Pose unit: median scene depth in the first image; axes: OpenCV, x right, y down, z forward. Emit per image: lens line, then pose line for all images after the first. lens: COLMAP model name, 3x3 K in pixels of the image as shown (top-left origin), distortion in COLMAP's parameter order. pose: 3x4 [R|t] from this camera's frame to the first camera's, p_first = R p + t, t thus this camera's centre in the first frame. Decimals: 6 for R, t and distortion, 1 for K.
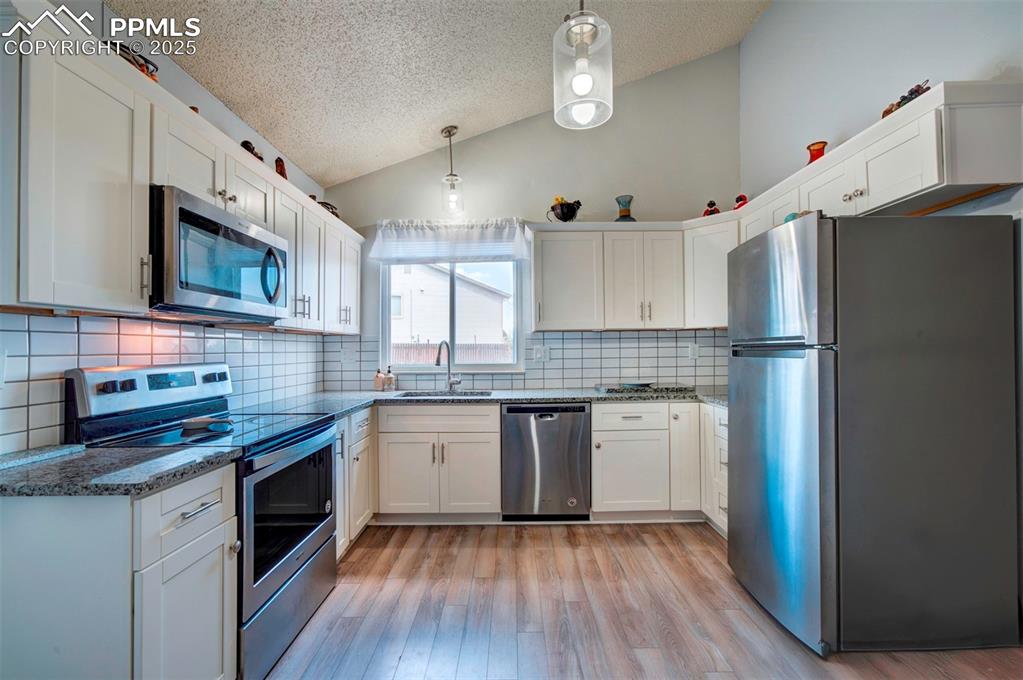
lens RADIAL K [[432.3, 0, 511.2], [0, 432.3, 342.8], [0, 0, 1]] dist [-0.000344, 0.000846]
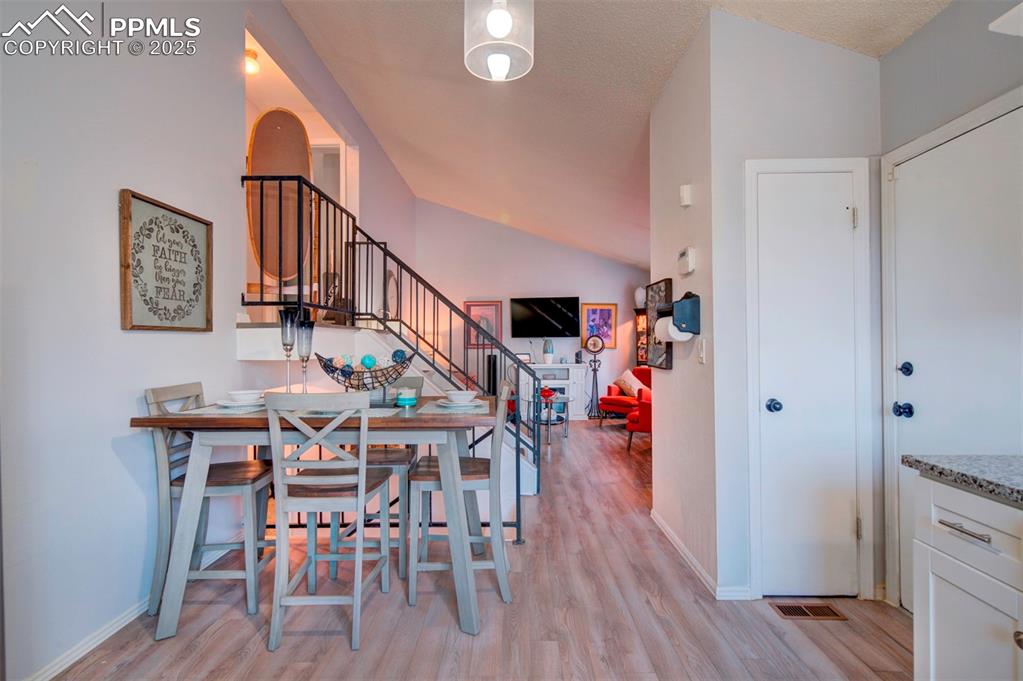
lens RADIAL K [[500.1, 0, 511.6], [0, 500.1, 339.3], [0, 0, 1]] dist [0.000247, 0.000031]
pose [[-0.999825, 0.018369, -0.003551, 0.162350], [0.018438, 0.999618, -0.020611, 0.029640], [0.003171, -0.020673, -0.999781, 2.325126]]
